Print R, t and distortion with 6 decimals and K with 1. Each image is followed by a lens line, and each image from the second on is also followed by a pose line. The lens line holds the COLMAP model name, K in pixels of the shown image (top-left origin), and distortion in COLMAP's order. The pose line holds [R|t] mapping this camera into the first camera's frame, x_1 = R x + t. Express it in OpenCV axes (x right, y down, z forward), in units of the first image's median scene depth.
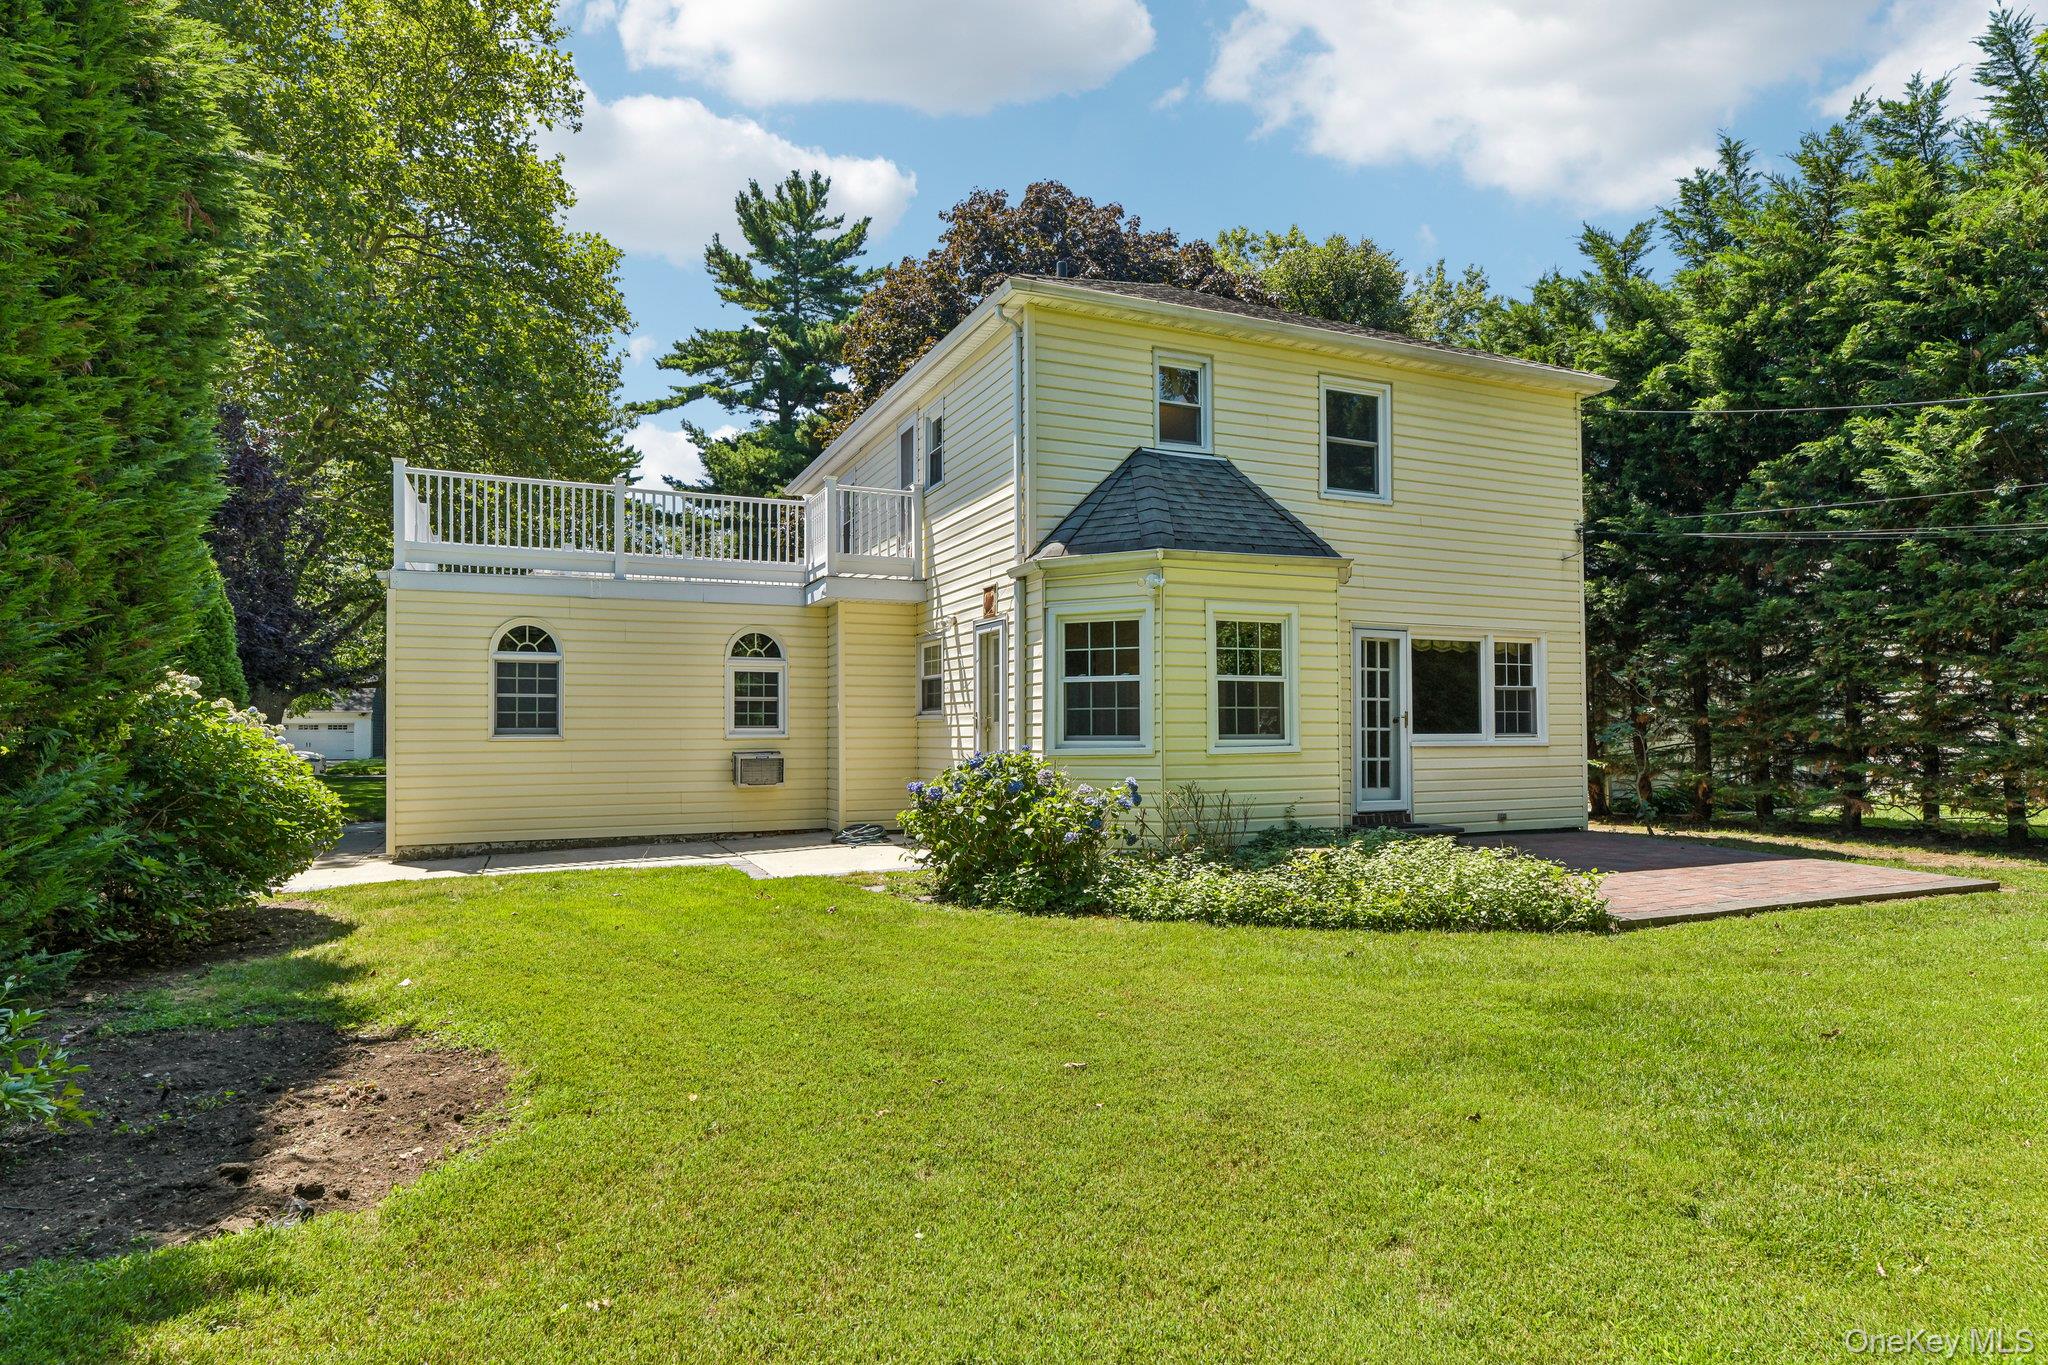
lens RADIAL K [[1125.6, 0, 1024.0], [0, 1125.6, 682.5], [0, 0, 1]] dist [-0.003727, -0.000142]
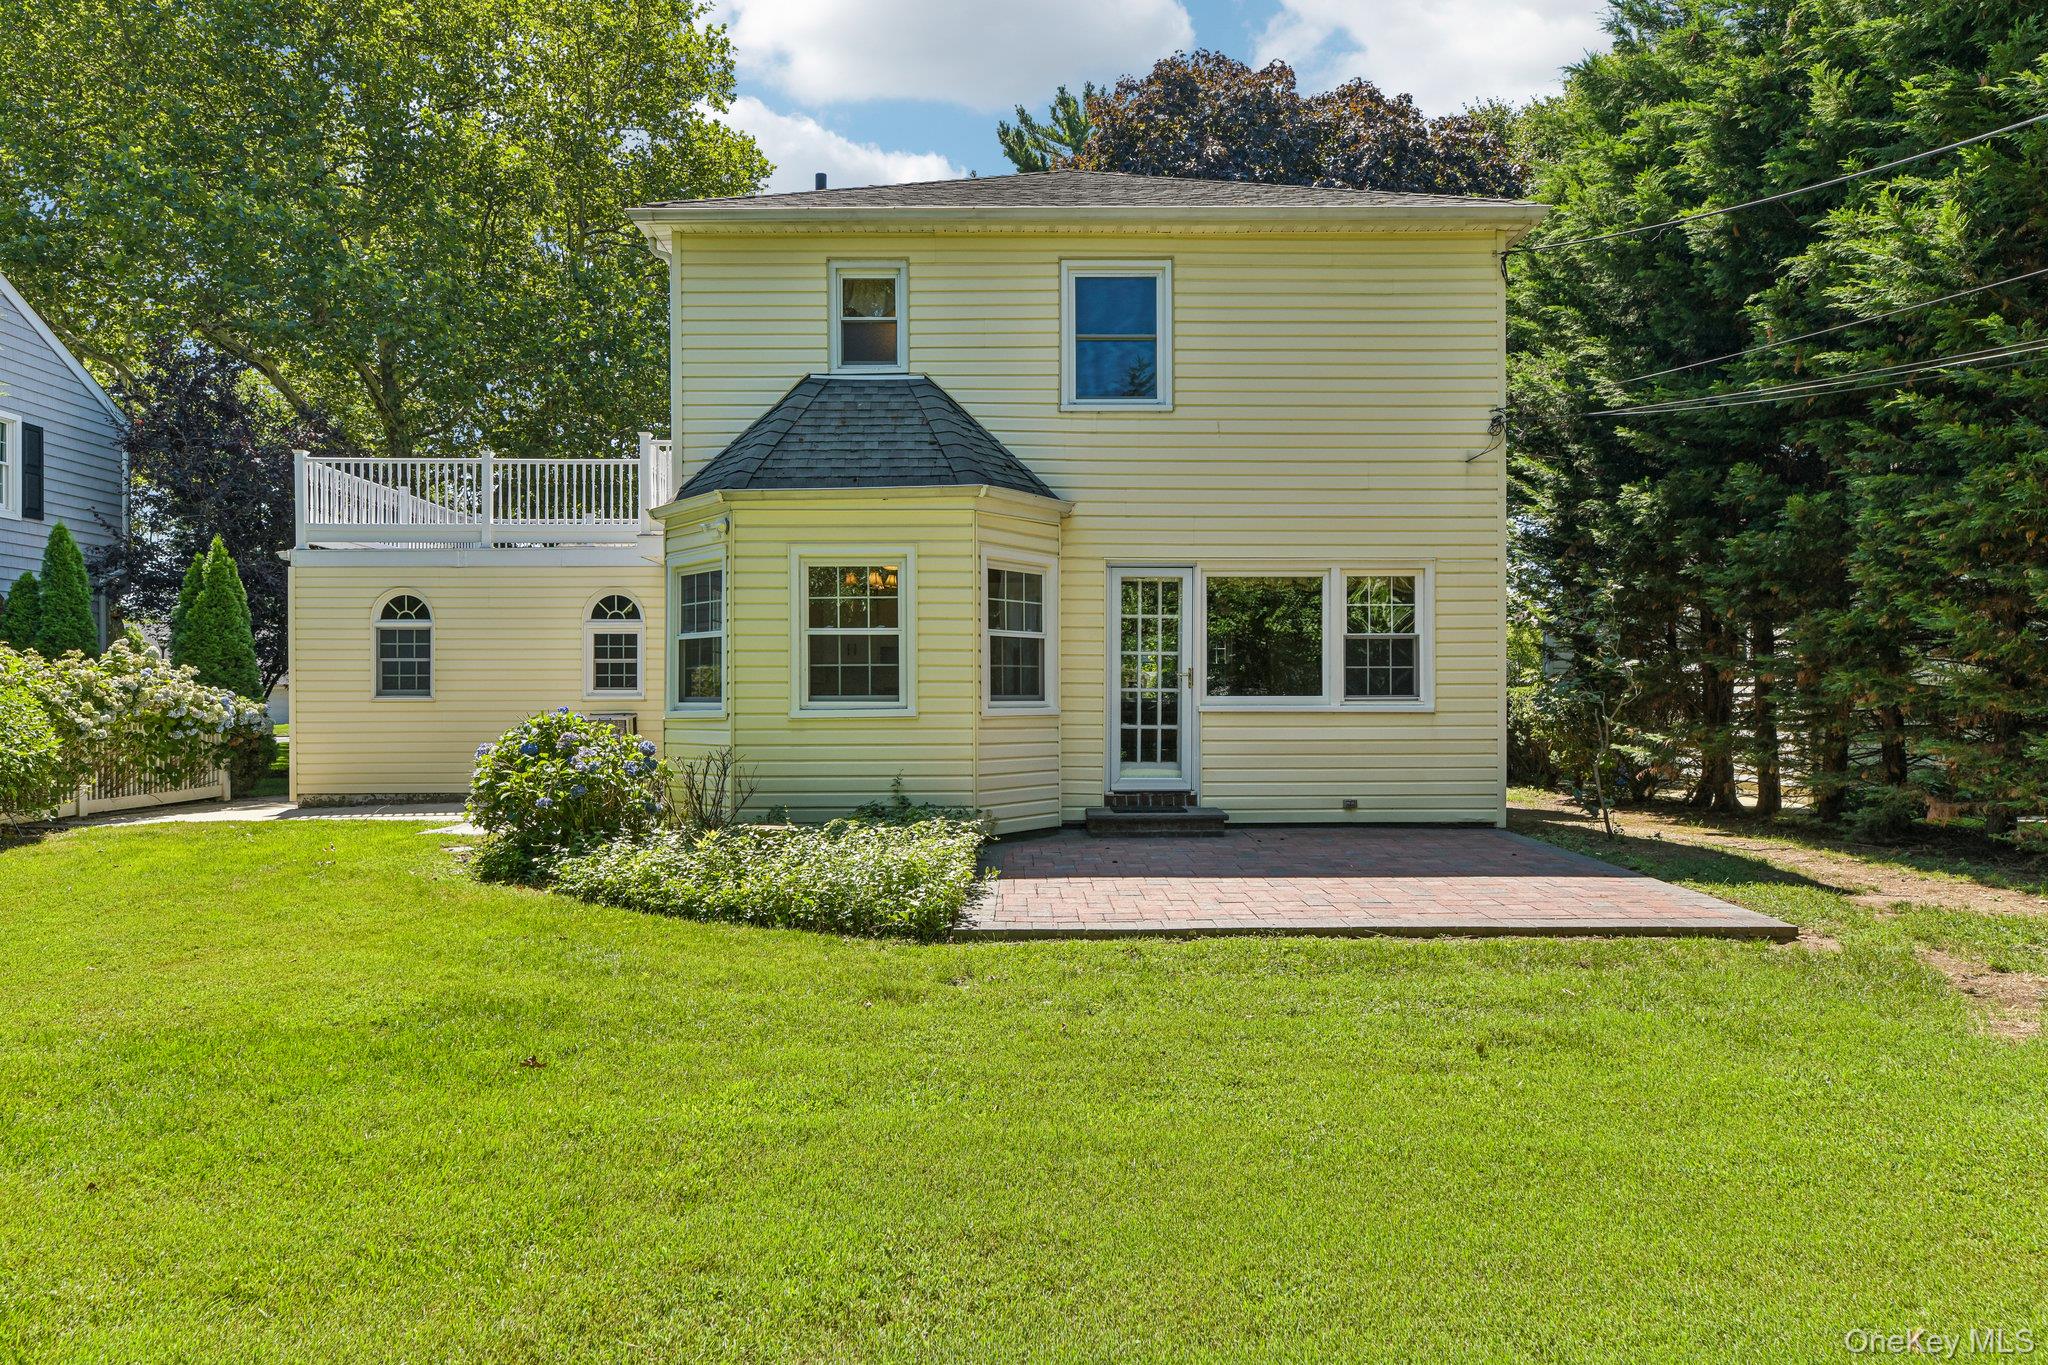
lens RADIAL K [[1235.9, 0, 1027.3], [0, 1235.9, 687.4], [0, 0, 1]] dist [0.007021, 0.000184]
pose [[0.917220, -0.001769, -0.398376, 0.587669], [0.015978, 0.999349, 0.032350, 0.009112], [0.398059, -0.036037, 0.916652, 0.144128]]
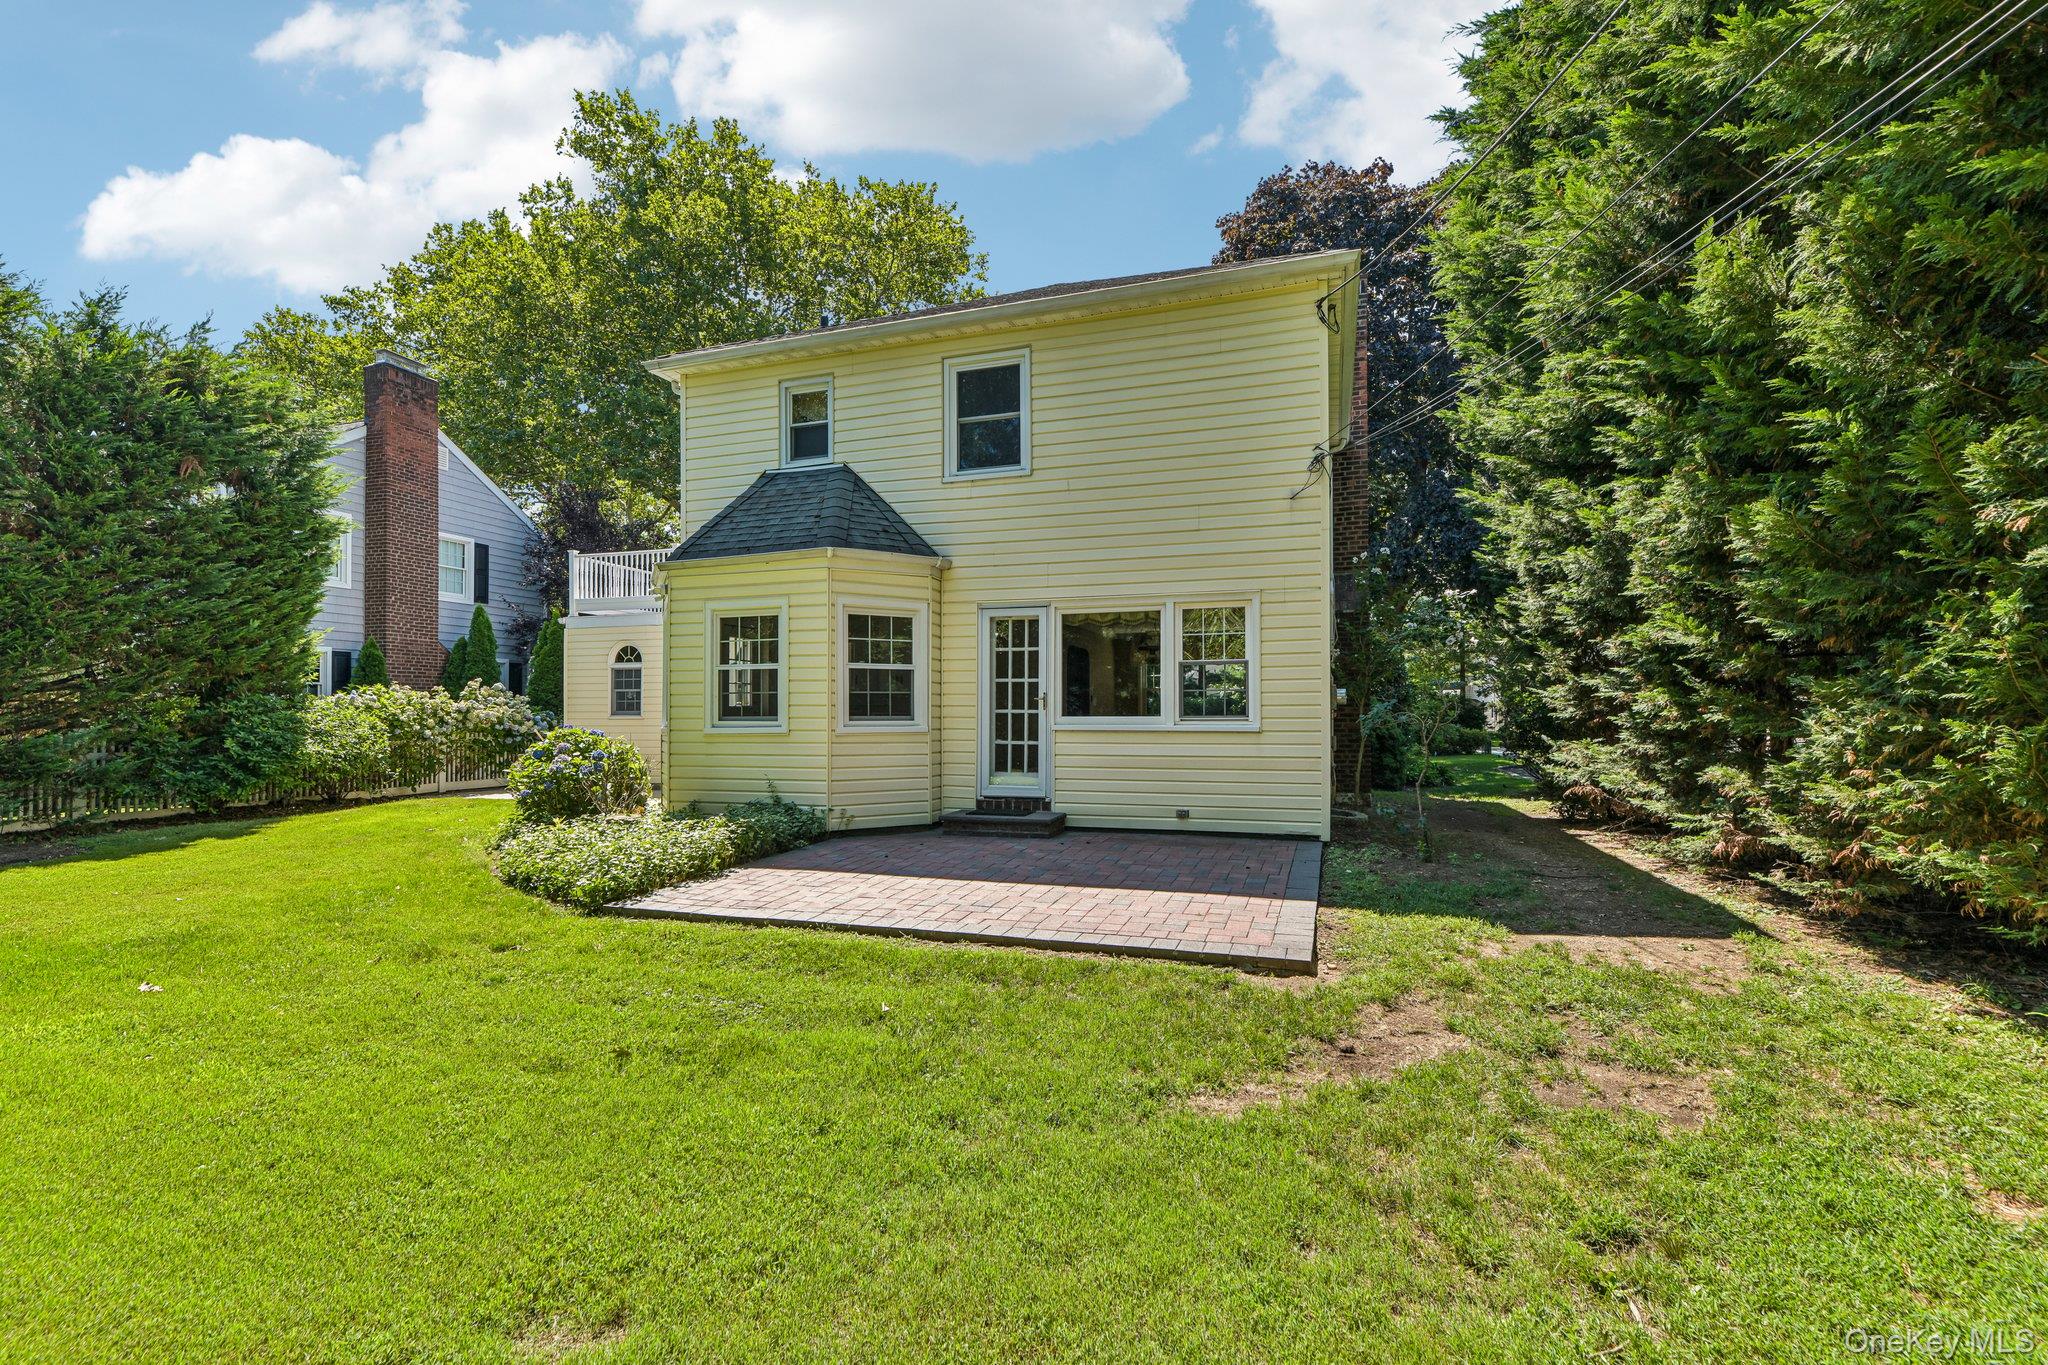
lens RADIAL K [[949.8, 0, 1019.1], [0, 949.8, 697.8], [0, 0, 1]] dist [0.008005, -0.006701]
pose [[0.727830, -0.010086, -0.685684, 0.873406], [0.028880, 0.999456, 0.015953, 0.016845], [0.685150, -0.031413, 0.727725, 0.409154]]
